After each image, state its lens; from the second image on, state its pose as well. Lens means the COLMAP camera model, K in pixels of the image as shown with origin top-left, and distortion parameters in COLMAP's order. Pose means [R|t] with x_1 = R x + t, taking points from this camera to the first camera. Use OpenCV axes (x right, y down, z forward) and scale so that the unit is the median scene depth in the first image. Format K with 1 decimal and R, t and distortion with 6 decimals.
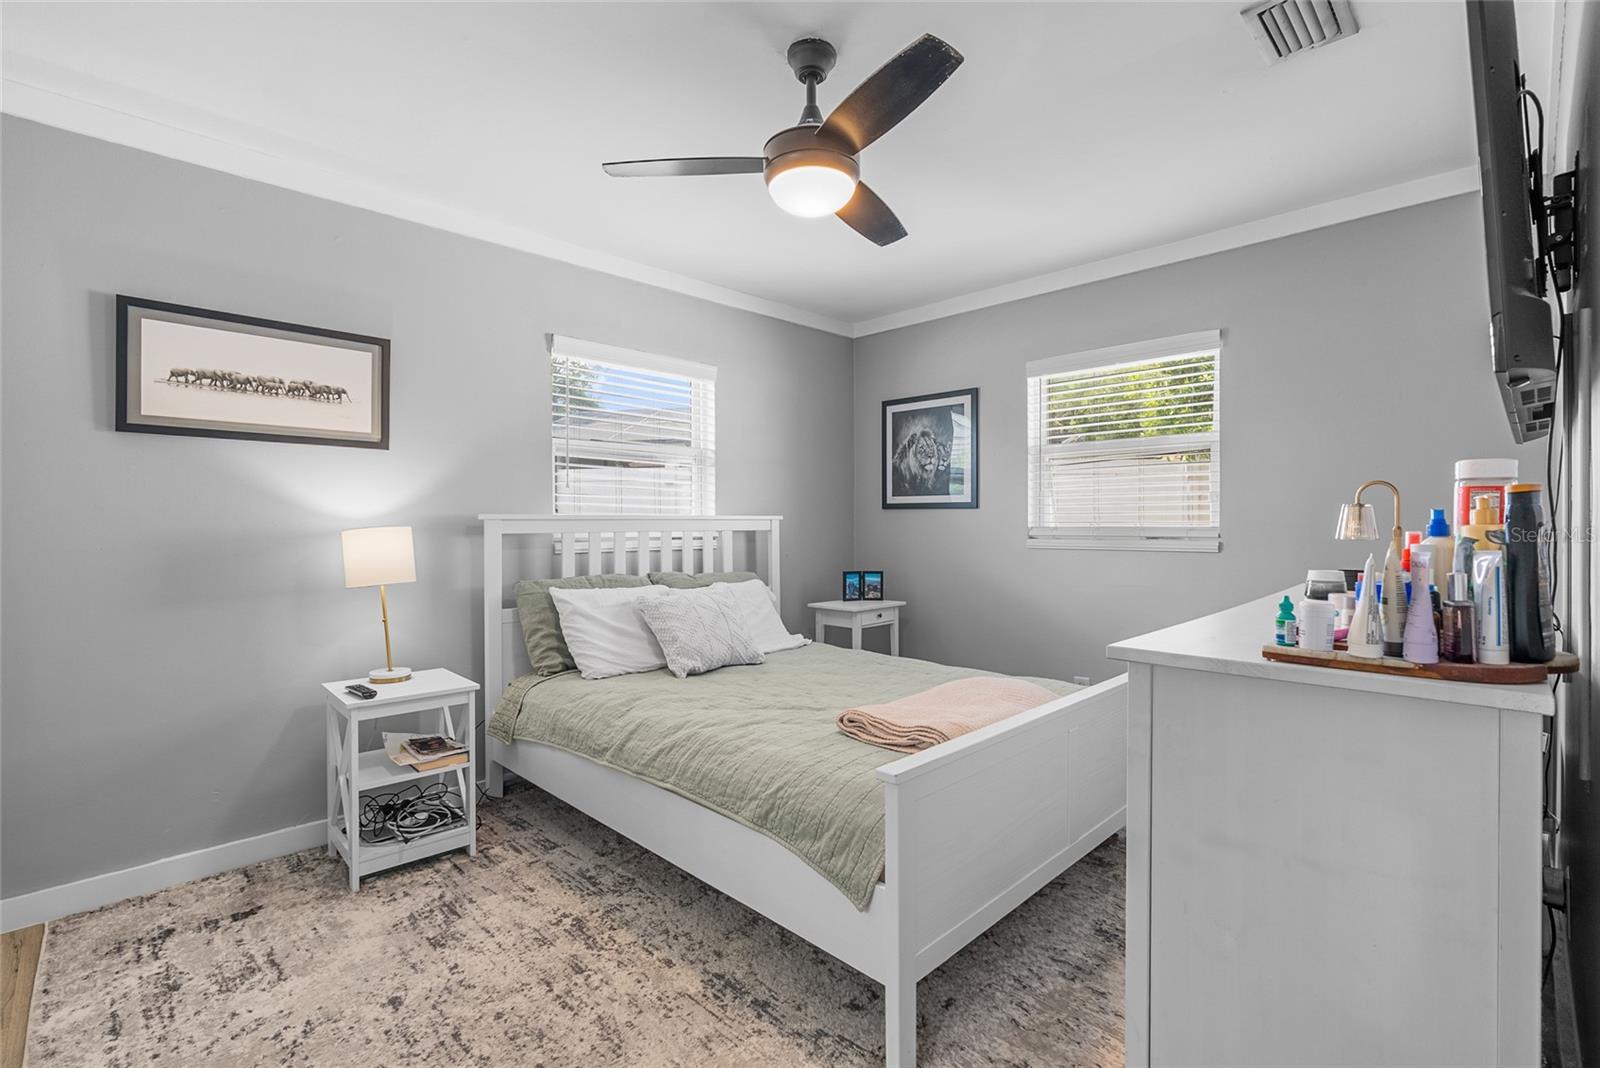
lens RADIAL K [[721.9, 0, 800.0], [0, 721.9, 534.0], [0, 0, 1]] dist [-0.039080, 0.036261]
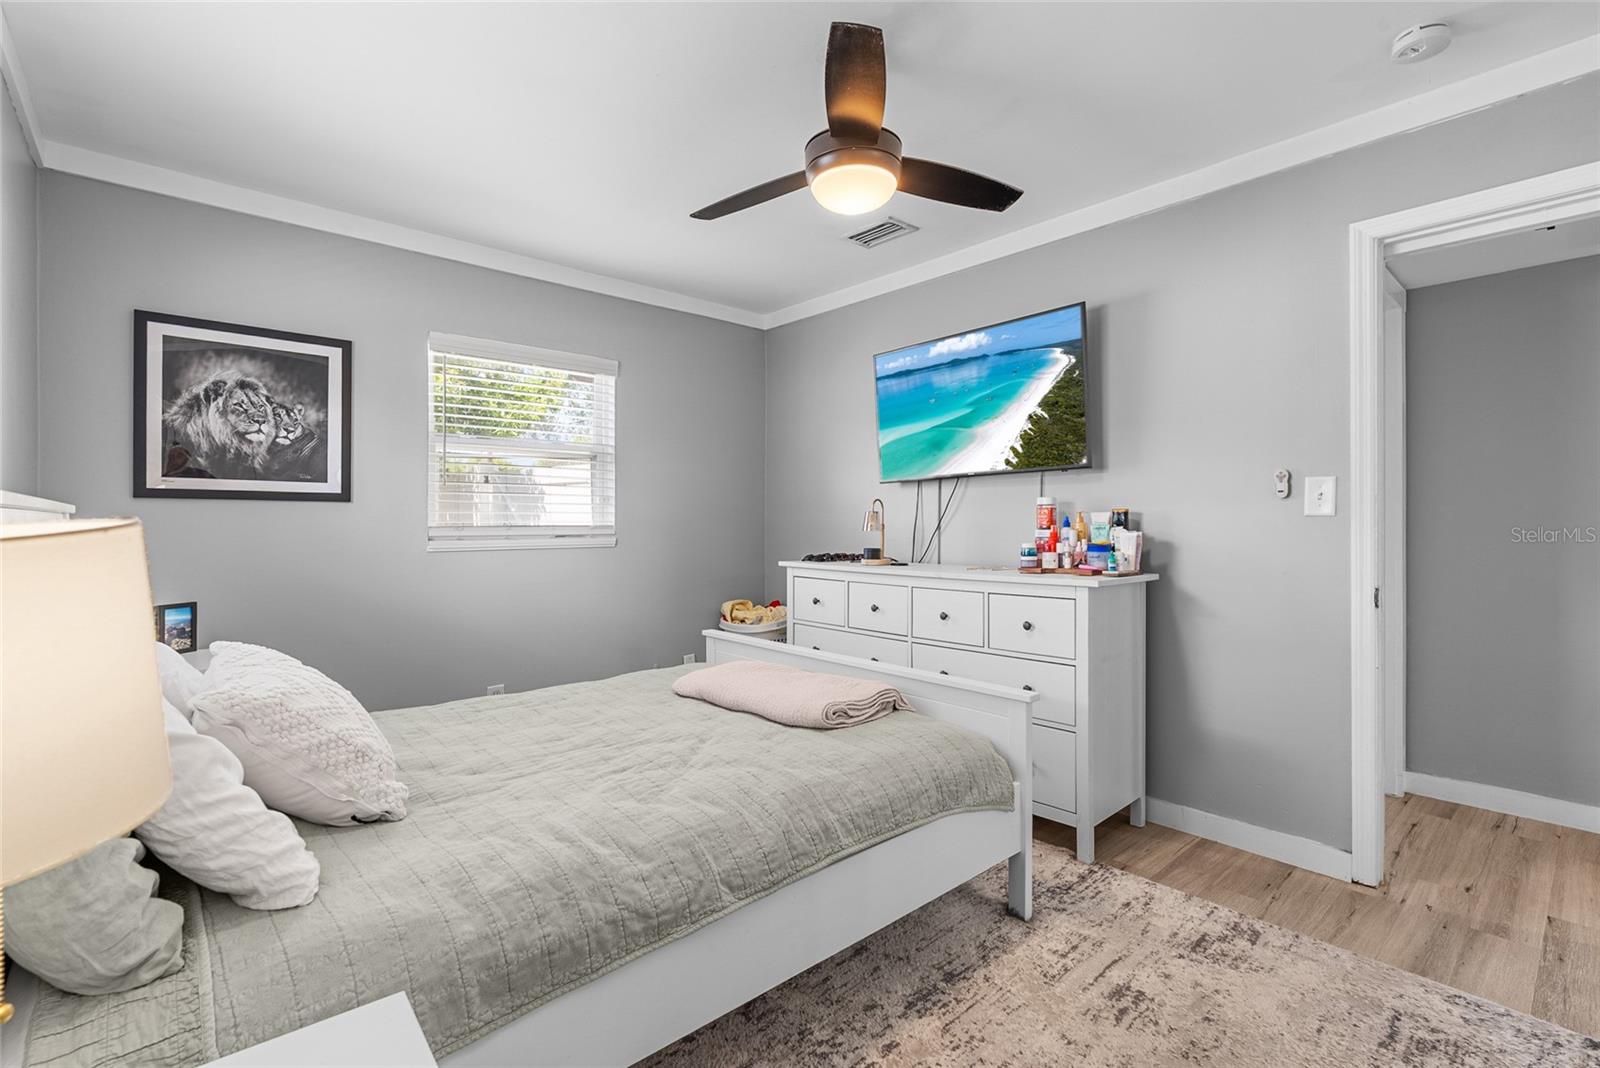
lens RADIAL K [[740.7, 0, 790.7], [0, 740.7, 527.9], [0, 0, 1]] dist [-0.001921, 0.000845]
pose [[0.058334, -0.006498, 0.998276, -0.477189], [0.013496, 0.999893, 0.005720, -0.006847], [-0.998206, 0.013139, 0.058415, 0.478871]]
